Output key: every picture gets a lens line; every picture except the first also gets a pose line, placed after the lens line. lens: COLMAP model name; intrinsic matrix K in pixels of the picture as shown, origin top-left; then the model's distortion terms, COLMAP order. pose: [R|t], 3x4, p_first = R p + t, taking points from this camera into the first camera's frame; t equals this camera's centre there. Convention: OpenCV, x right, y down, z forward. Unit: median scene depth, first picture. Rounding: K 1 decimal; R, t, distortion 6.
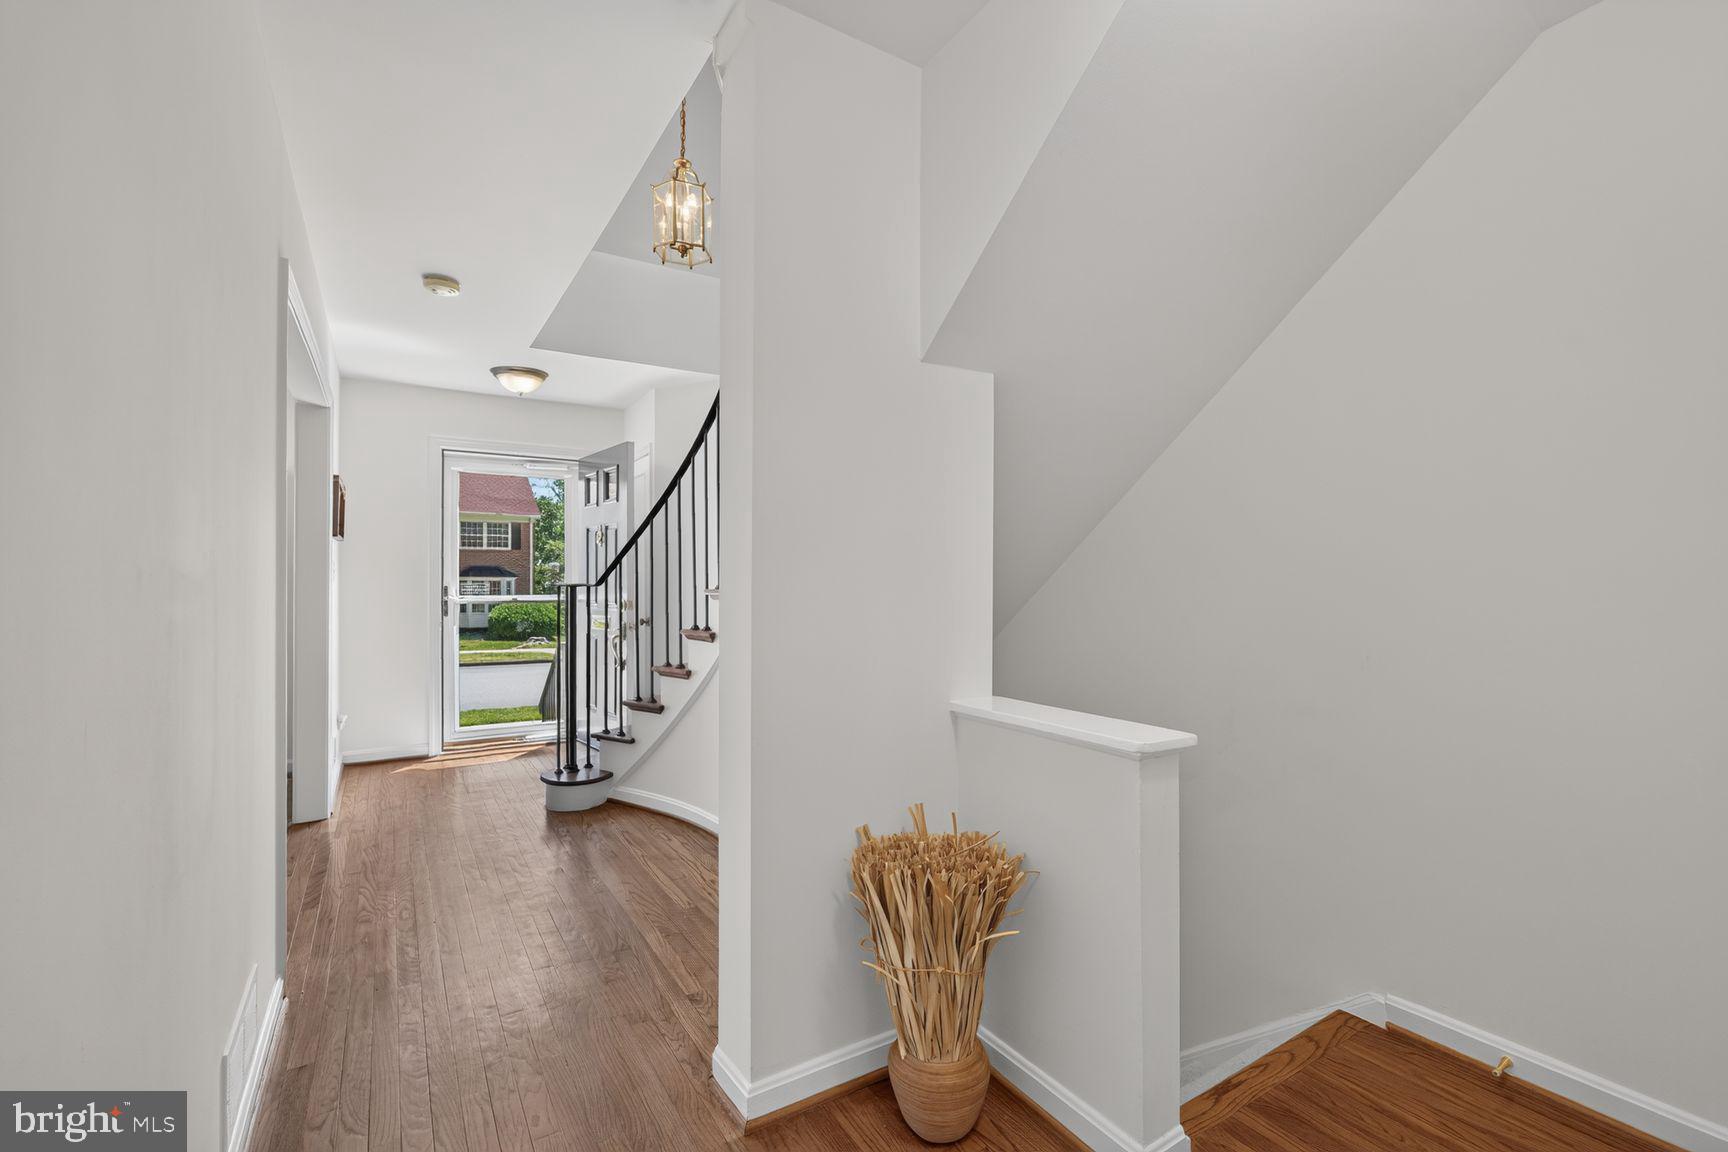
lens RADIAL K [[762.5, 0, 866.9], [0, 762.5, 568.5], [0, 0, 1]] dist [0.000984, 0.000470]
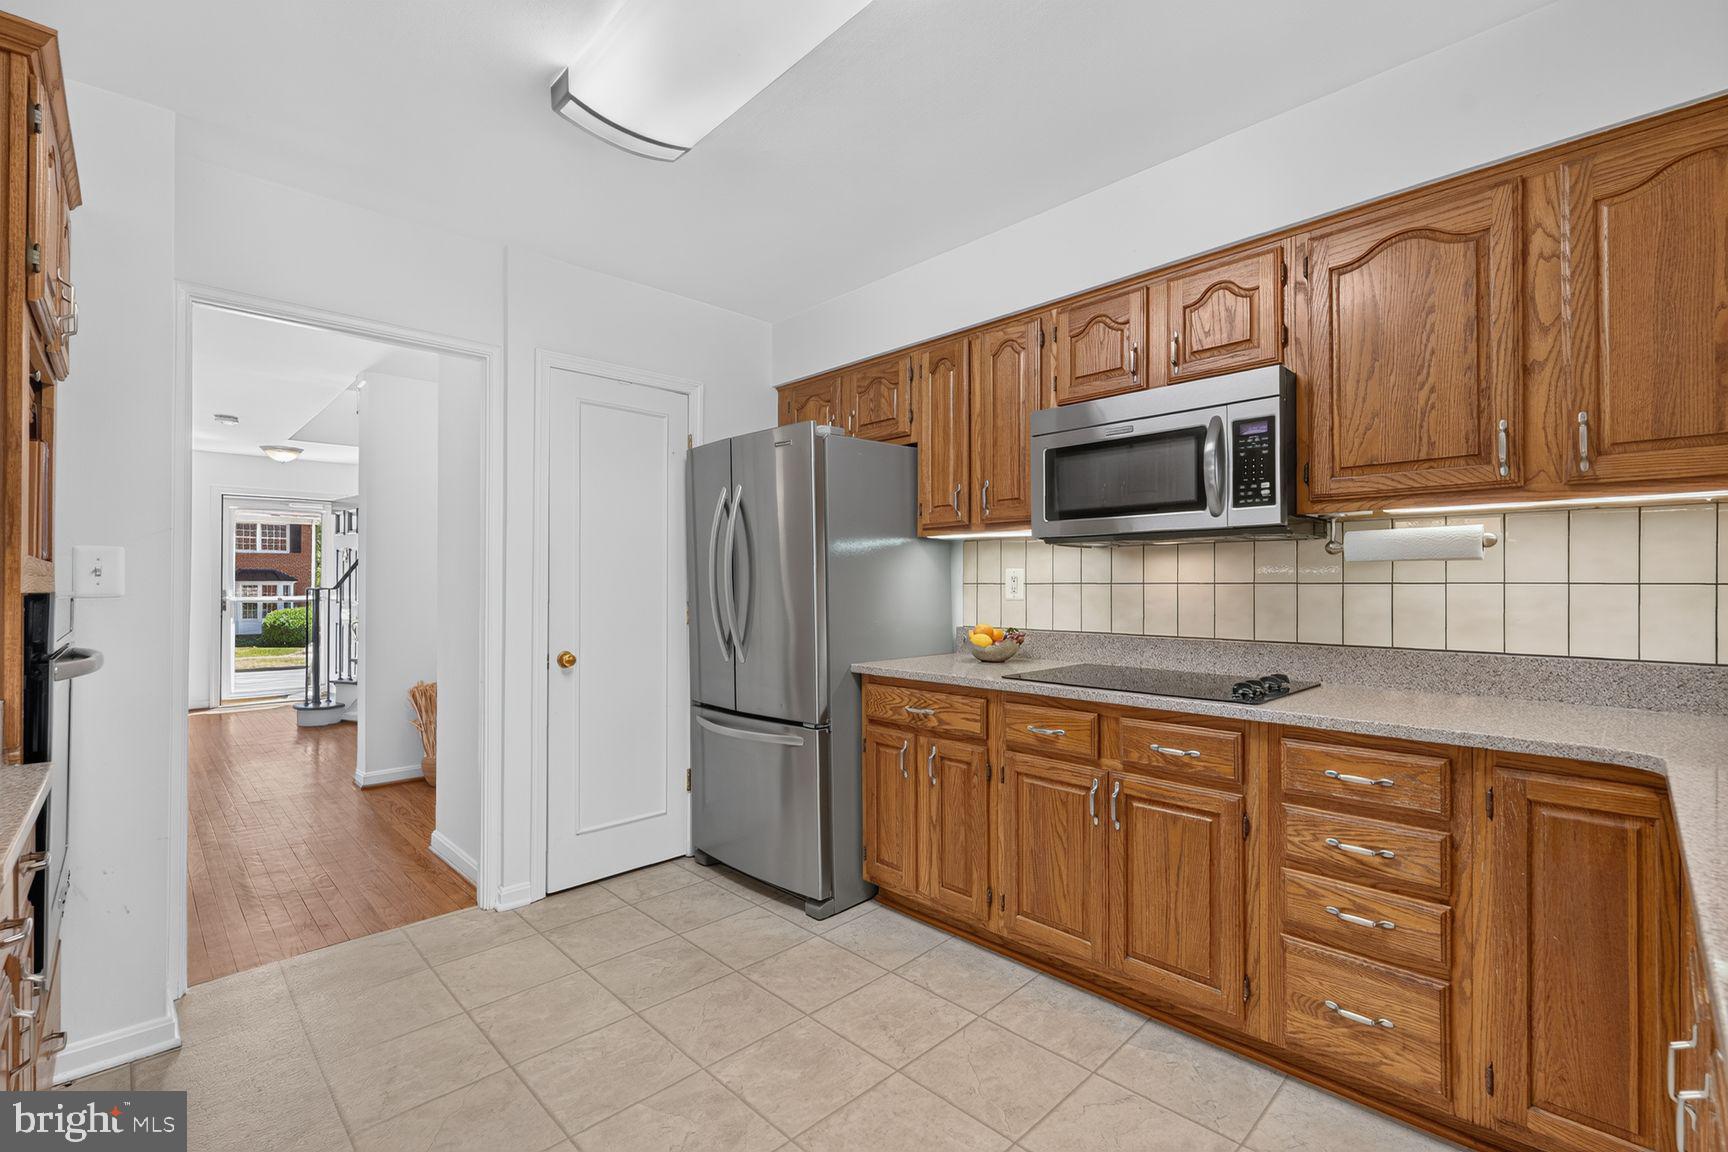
lens RADIAL K [[752.9, 0, 864.0], [0, 752.9, 576.0], [0, 0, 1]] dist [-0.000730, -0.000039]
pose [[0.977459, 0.004463, 0.211078, 0.310640], [-0.005210, 0.999982, 0.002985, -0.012755], [-0.211061, -0.004017, 0.977465, -0.610028]]
